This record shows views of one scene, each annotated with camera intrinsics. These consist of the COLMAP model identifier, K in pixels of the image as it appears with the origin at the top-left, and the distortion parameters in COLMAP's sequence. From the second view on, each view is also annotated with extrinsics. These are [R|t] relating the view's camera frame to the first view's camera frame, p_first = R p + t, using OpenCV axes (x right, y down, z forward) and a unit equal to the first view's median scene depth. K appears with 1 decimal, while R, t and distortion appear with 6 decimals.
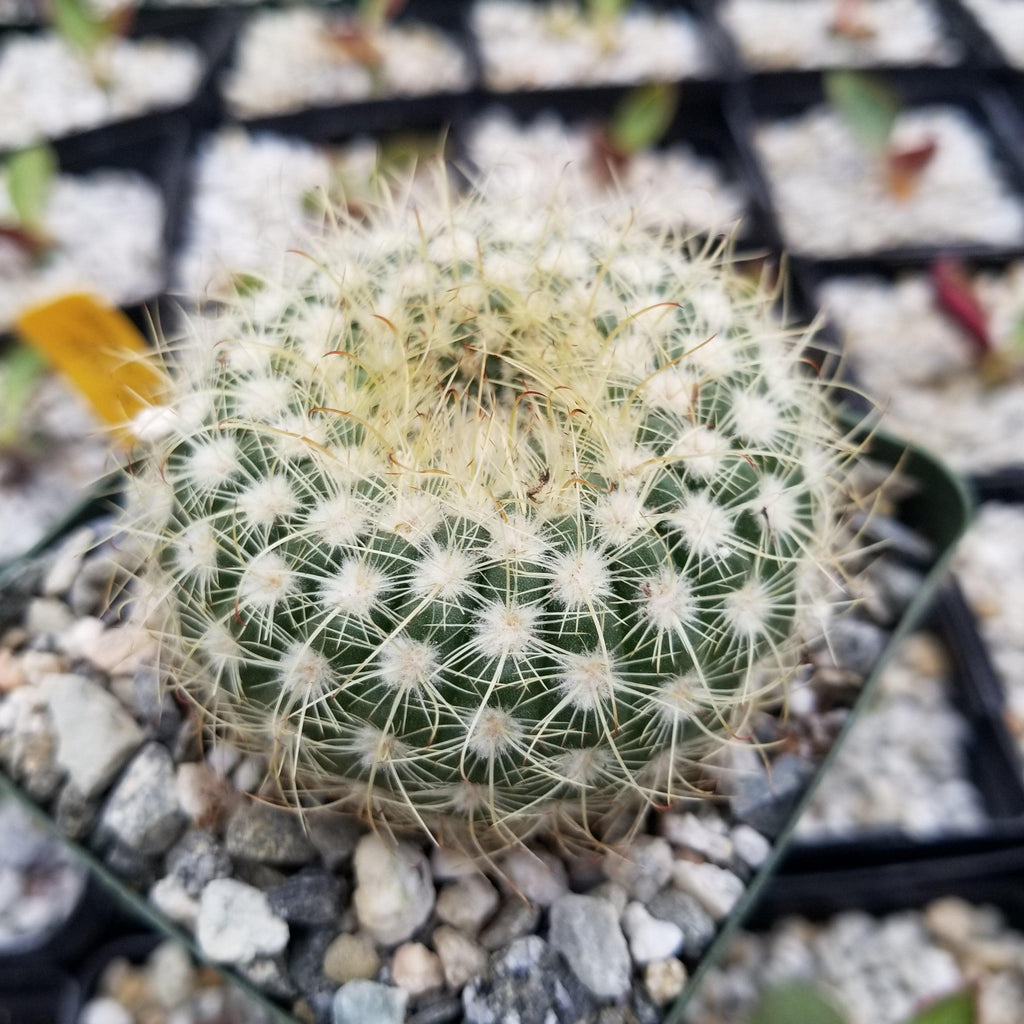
lens RADIAL K [[1385.6, 0, 488.2], [0, 1385.6, 468.5], [0, 0, 1]] dist [-0.099034, 0.000000]
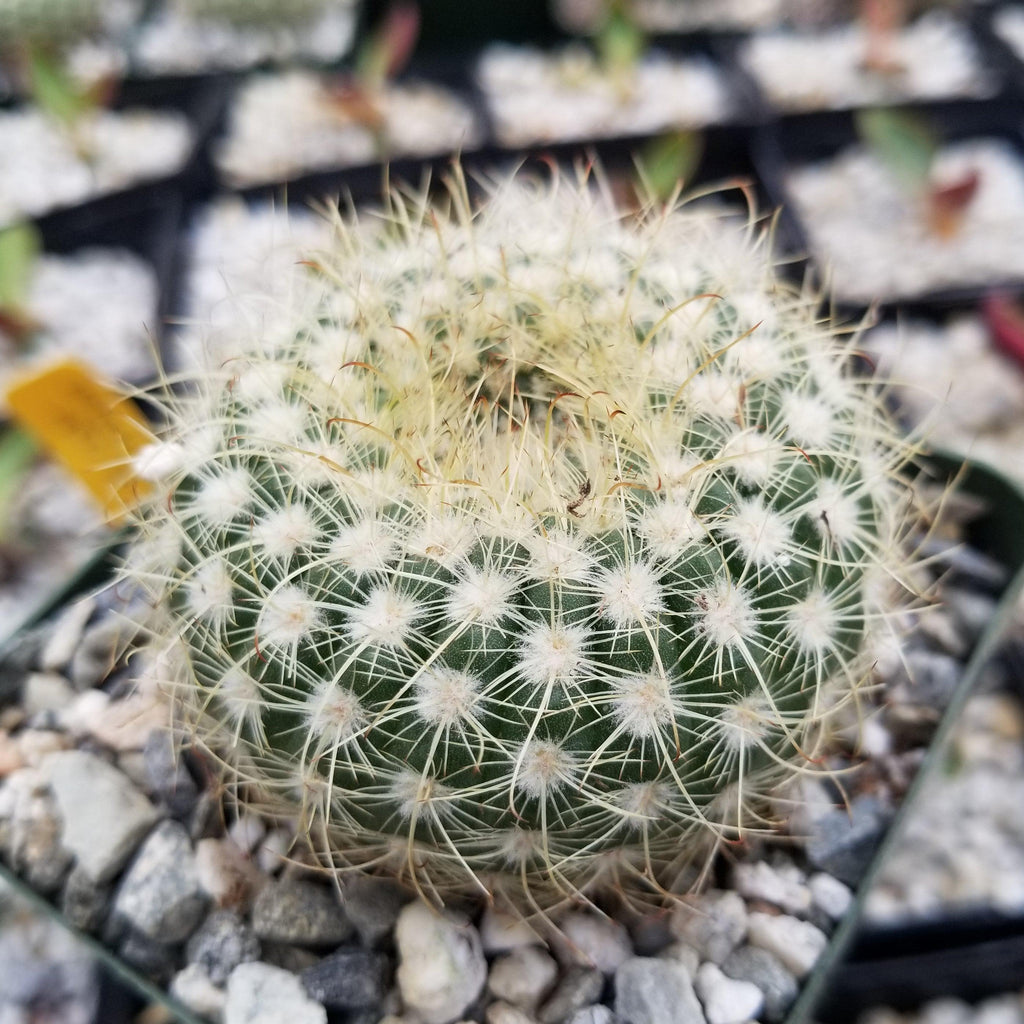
lens RADIAL K [[1498.4, 0, 550.7], [0, 1498.4, 480.6], [0, 0, 1]] dist [-0.092289, 0.000000]
pose [[0.998538, -0.047414, 0.025966, -0.007384], [0.049108, 0.996404, -0.069051, 0.062639], [-0.022599, 0.070225, 0.997275, 0.003599]]
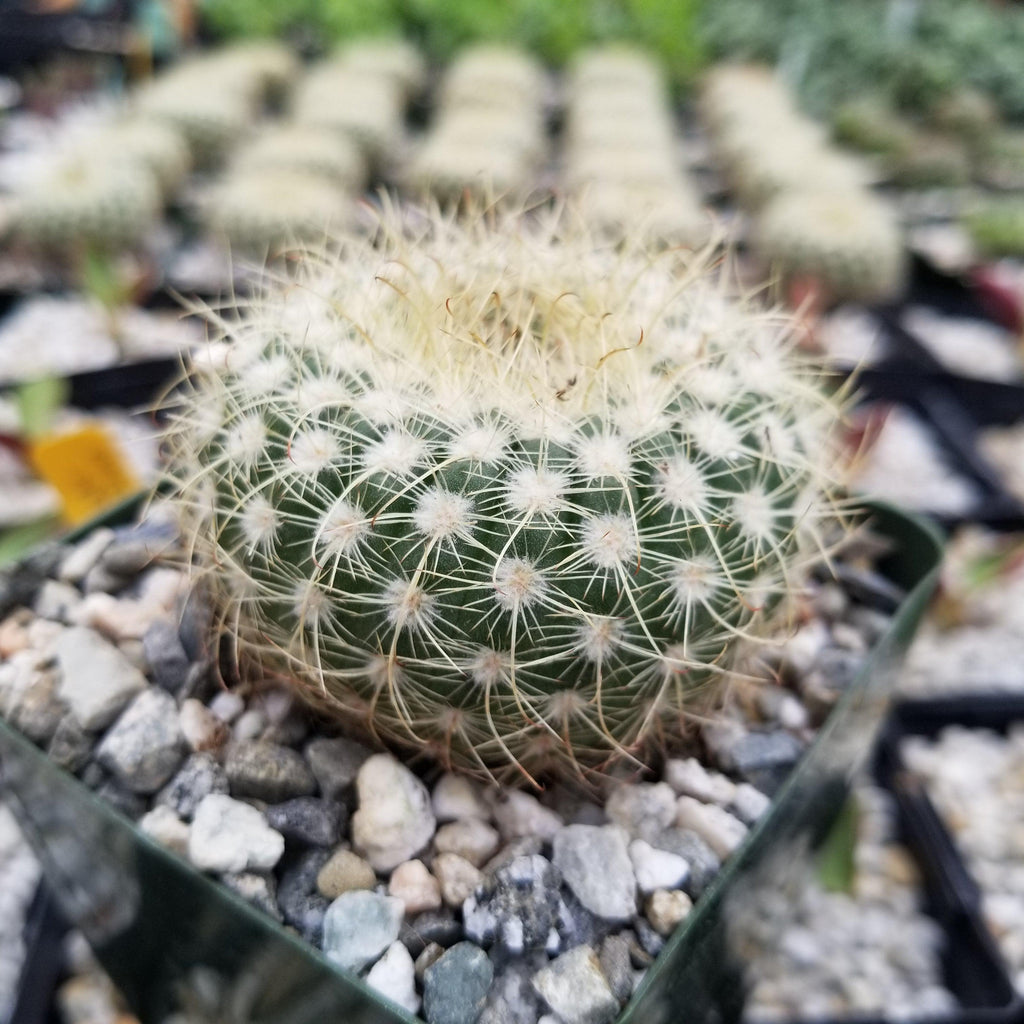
lens RADIAL K [[1368.4, 0, 504.1], [0, 1368.4, 419.5], [0, 0, 1]] dist [-0.059421, 0.000000]
pose [[0.996514, 0.072355, 0.041535, -0.052880], [-0.052997, 0.933493, -0.354657, 0.392660], [-0.064433, 0.351219, 0.934074, -0.011990]]
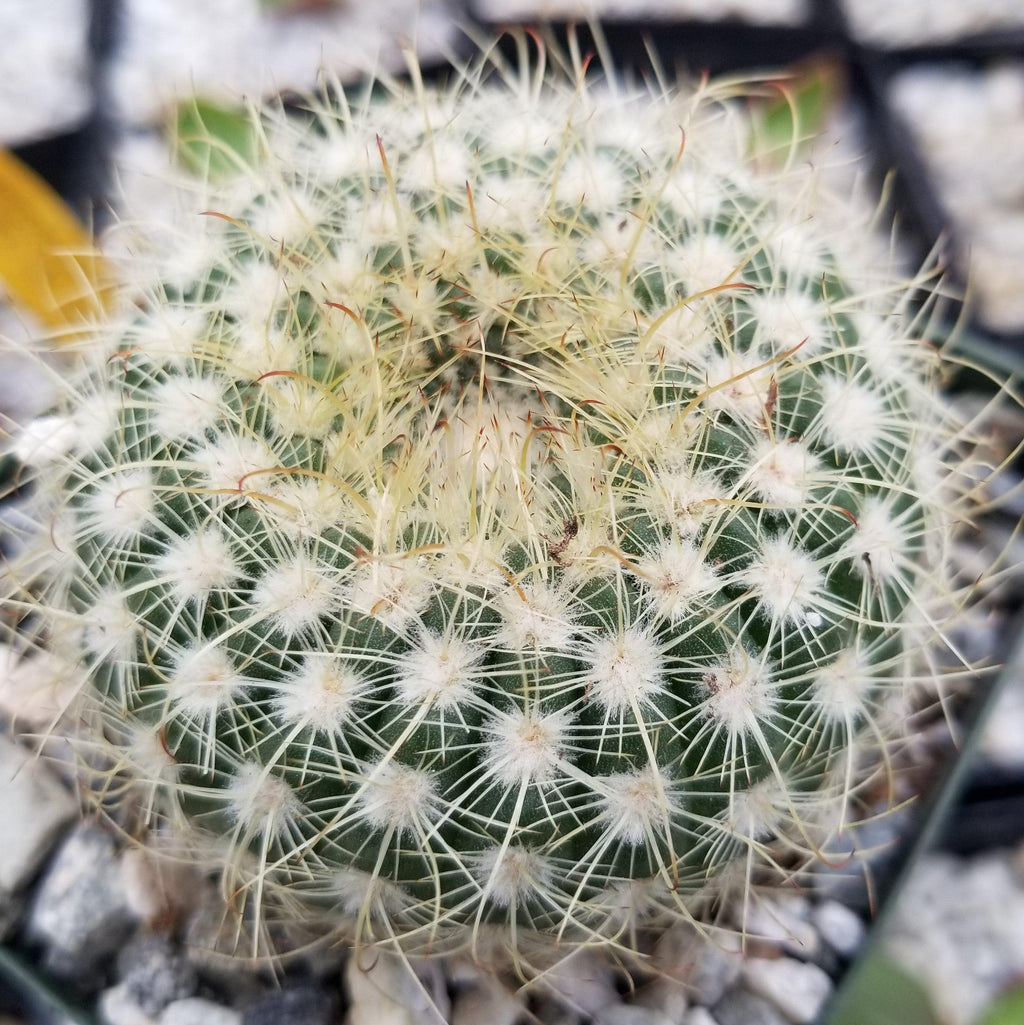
lens RADIAL K [[1499.9, 0, 545.7], [0, 1499.9, 524.8], [0, 0, 1]] dist [-0.092289, 0.000000]
pose [[0.999037, -0.037993, 0.021962, 0.009121], [0.032761, 0.978680, 0.202760, -0.145376], [-0.029197, -0.201845, 0.978982, 0.204401]]
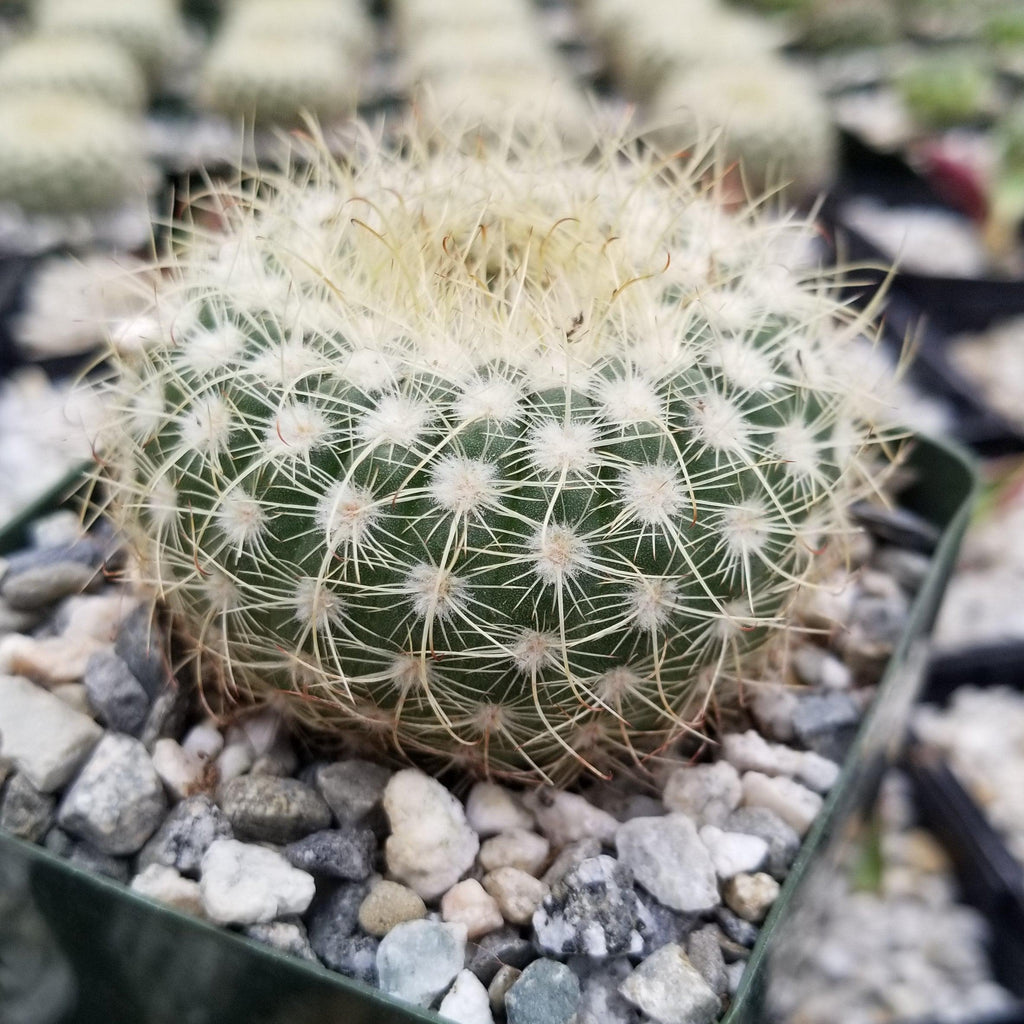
lens RADIAL K [[1786.2, 0, 562.6], [0, 1786.2, 476.1], [0, 0, 1]] dist [-0.040820, 0.000000]
pose [[0.981388, -0.036722, 0.188493, -0.194006], [0.093047, 0.949562, -0.299456, 0.444702], [-0.167989, 0.311421, 0.935306, -0.124782]]
